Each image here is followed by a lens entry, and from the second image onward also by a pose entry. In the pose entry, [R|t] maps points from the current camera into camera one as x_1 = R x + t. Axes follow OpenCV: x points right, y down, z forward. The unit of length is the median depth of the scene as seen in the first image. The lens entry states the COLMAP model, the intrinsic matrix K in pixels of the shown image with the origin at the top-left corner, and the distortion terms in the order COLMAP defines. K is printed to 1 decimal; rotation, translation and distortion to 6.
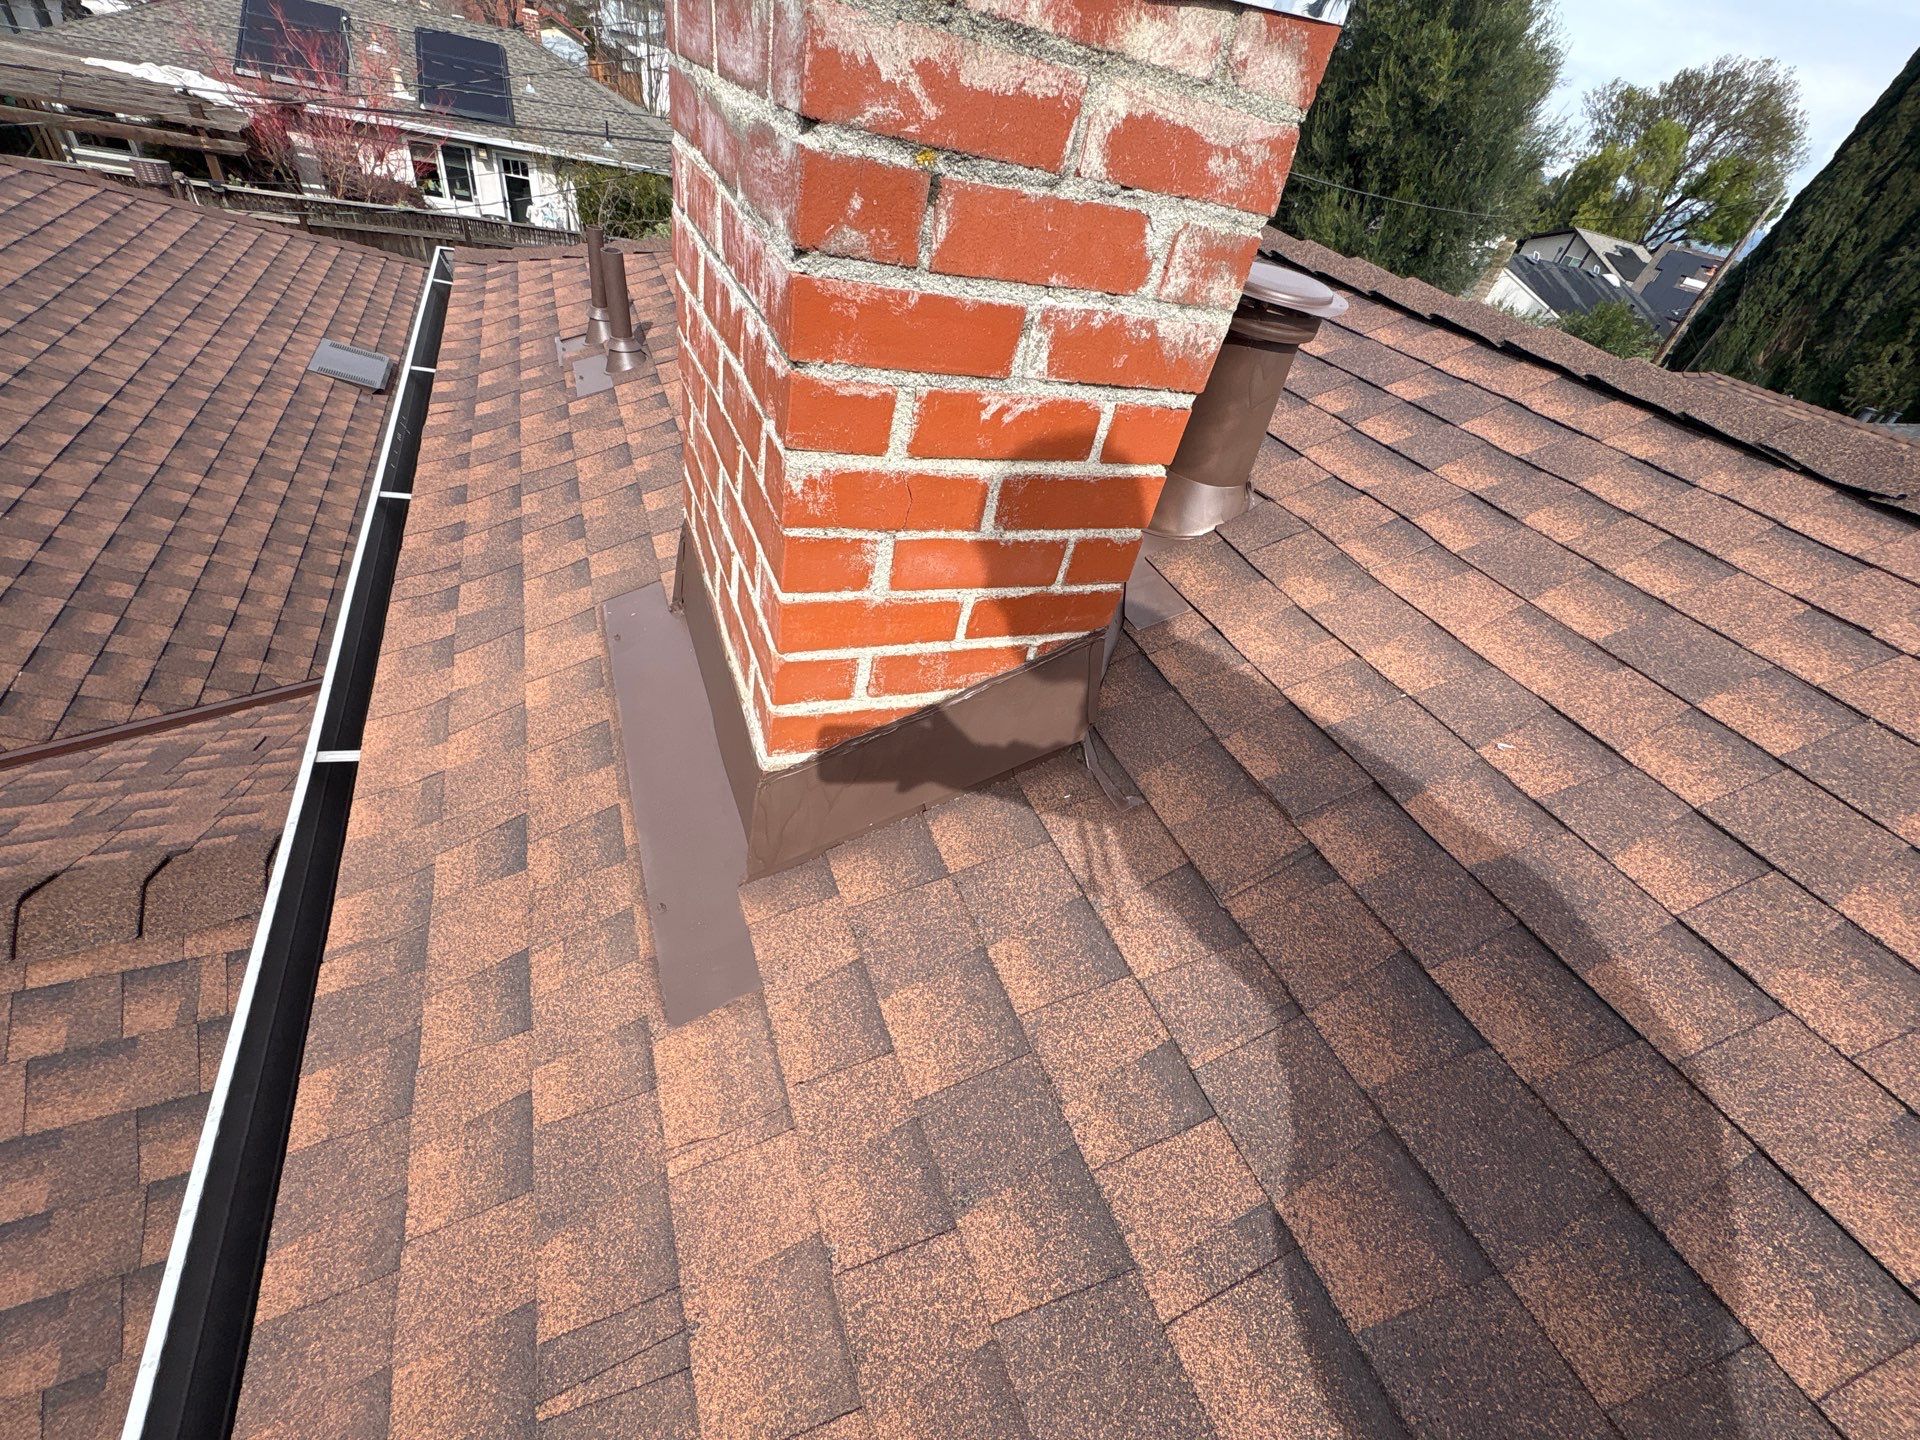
lens RADIAL K [[767.2, 0, 956.6], [0, 767.2, 719.0], [0, 0, 1]] dist [0.000585, 0.000568]
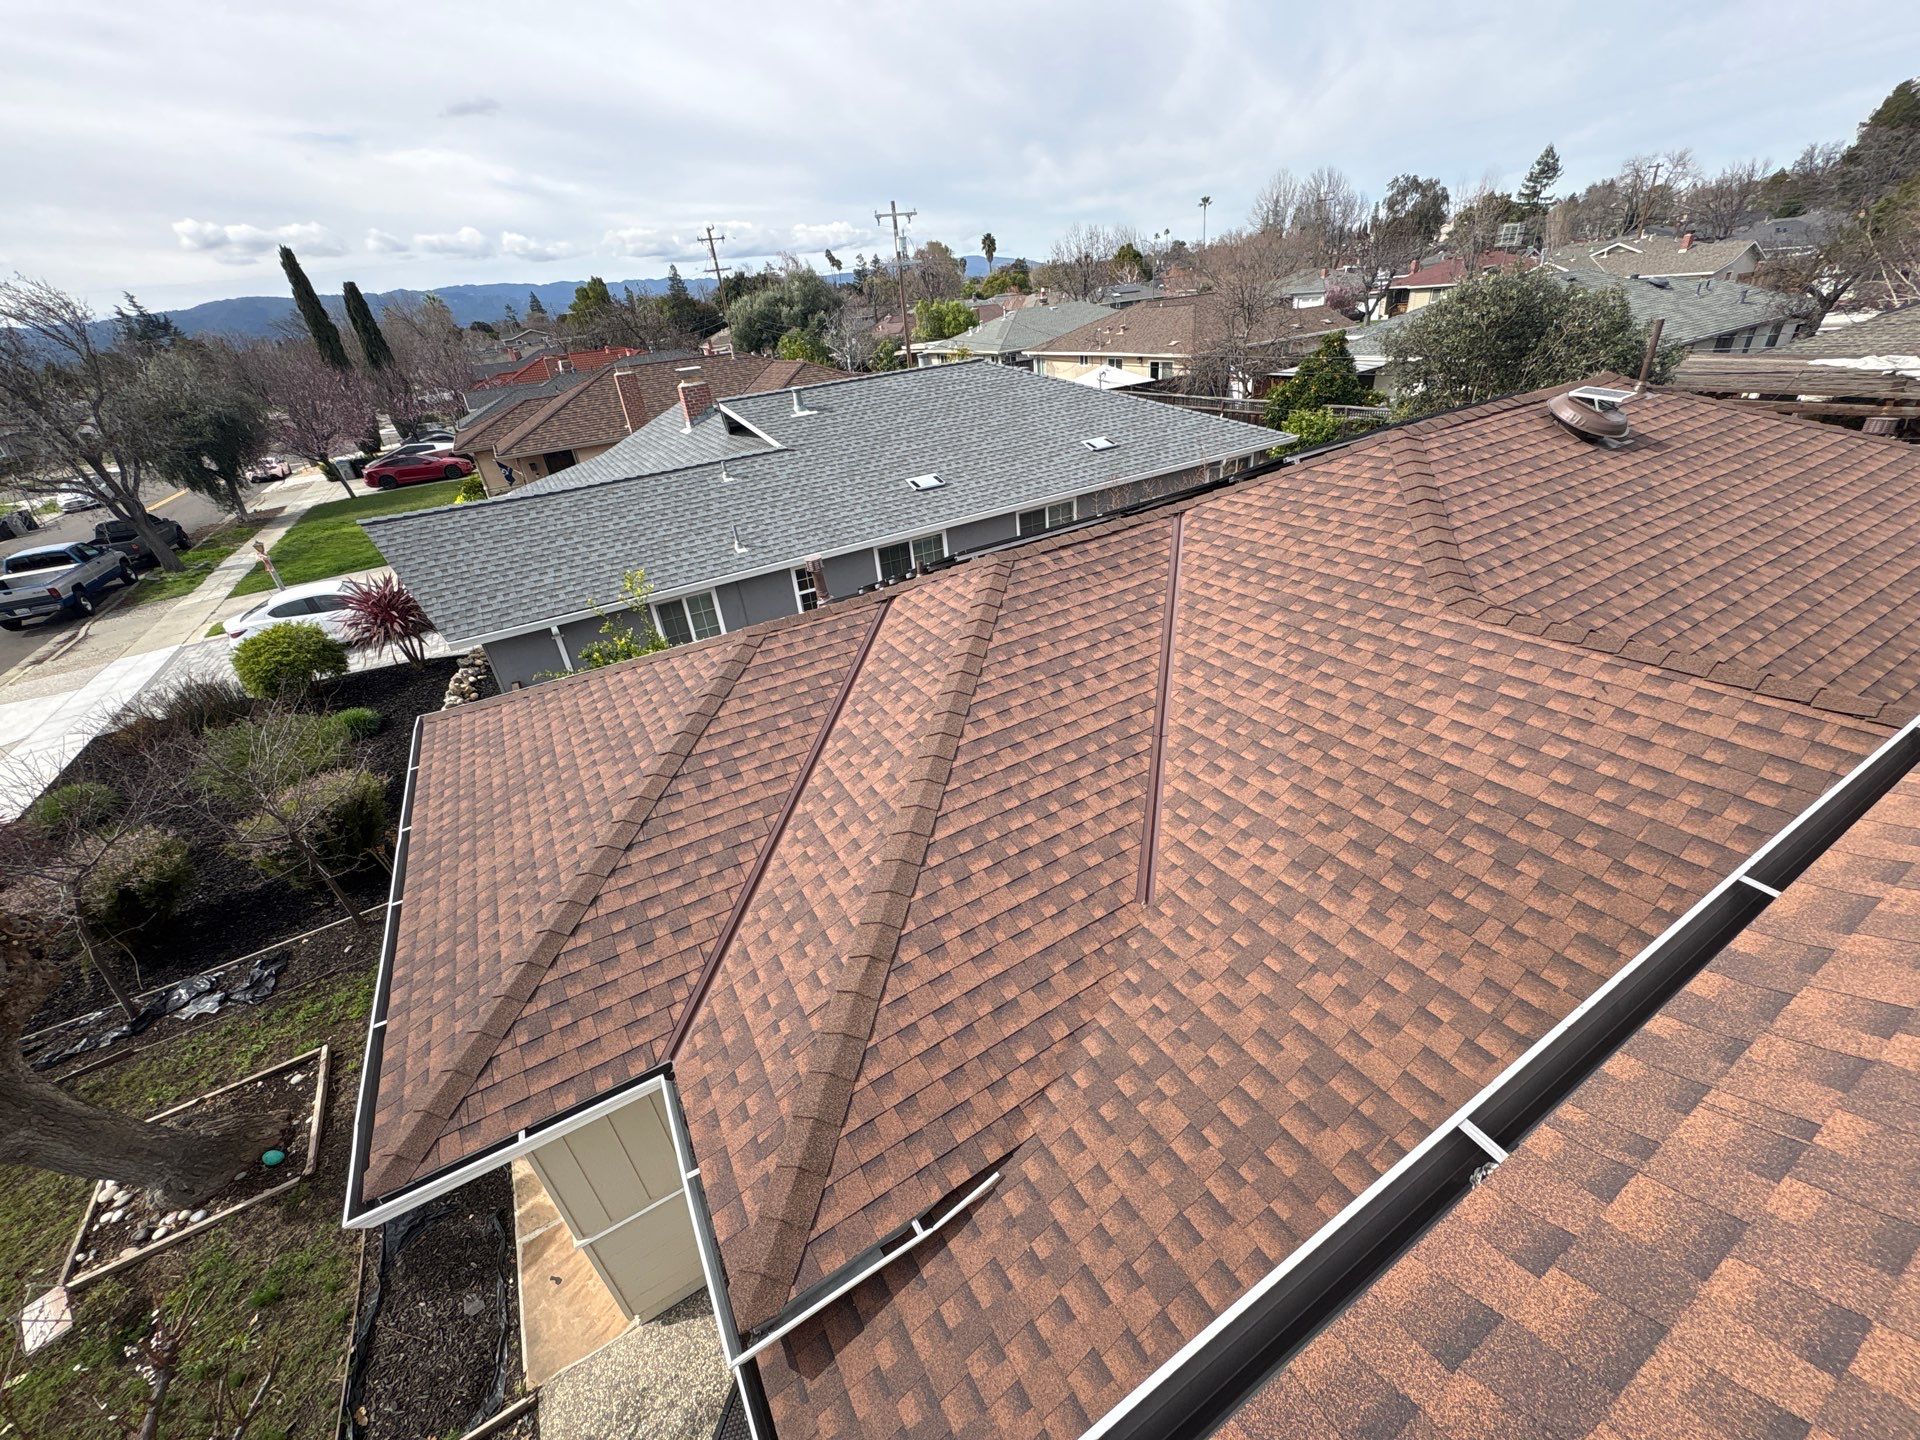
lens RADIAL K [[763.0, 0, 960.6], [0, 763.0, 722.6], [0, 0, 1]] dist [0.000202, -0.000032]
pose [[0.103553, 0.295762, -0.949632, 1.736465], [-0.542143, 0.817248, 0.195413, 2.673832], [0.833881, 0.494601, 0.244974, -3.401176]]
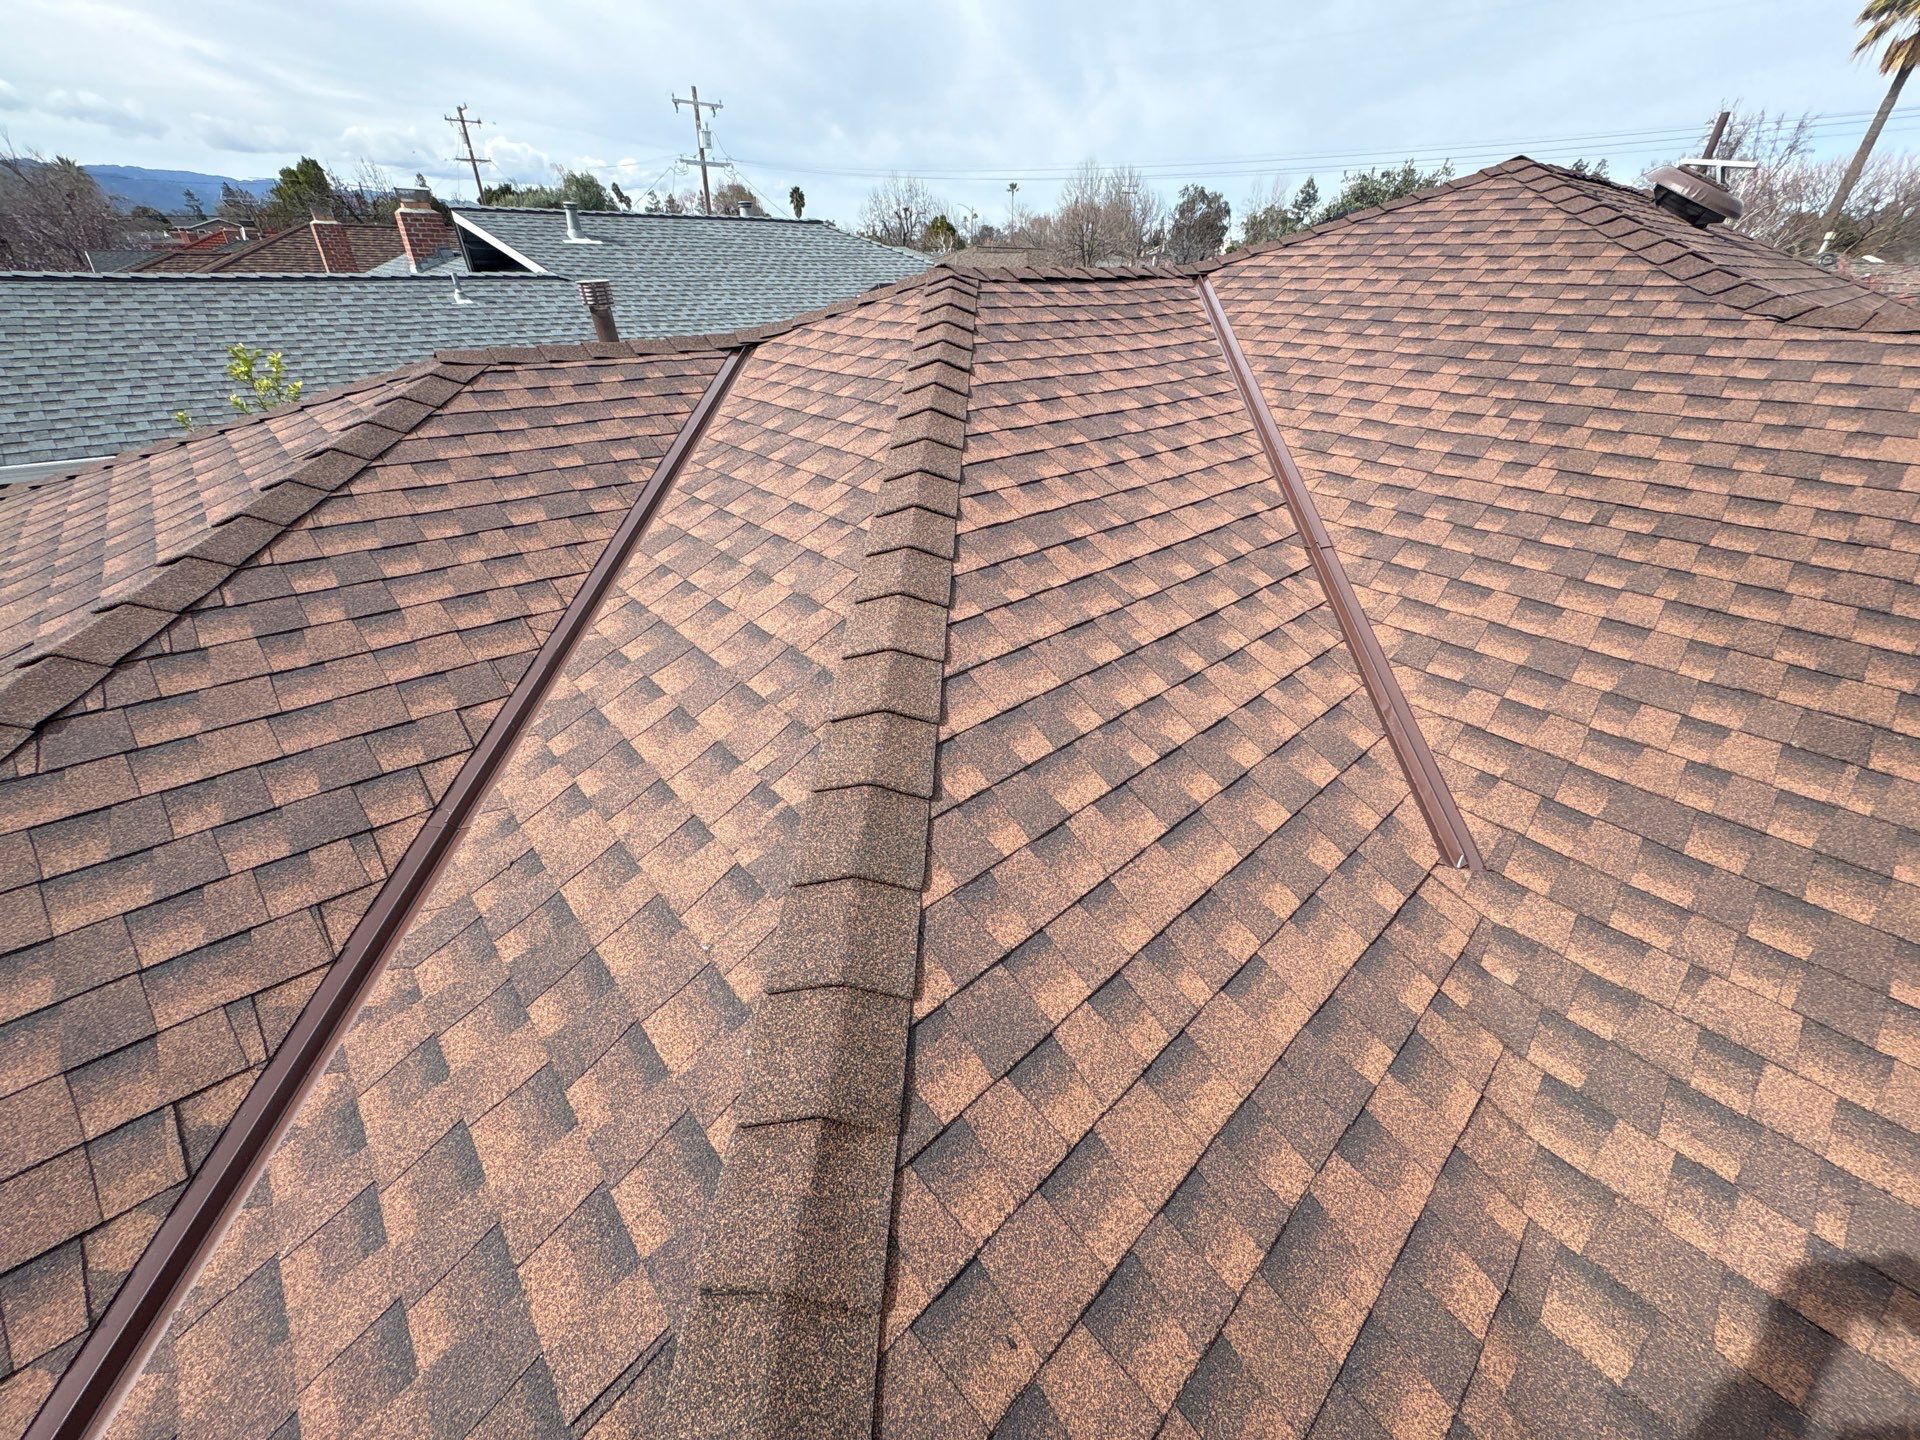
lens RADIAL K [[763.7, 0, 960.7], [0, 763.7, 720.4], [0, 0, 1]] dist [-0.000058, -0.000186]
pose [[0.330352, 0.313528, -0.890263, -1.757562], [-0.563420, 0.822240, 0.080503, 4.500616], [0.757249, 0.474997, 0.448277, -2.629151]]
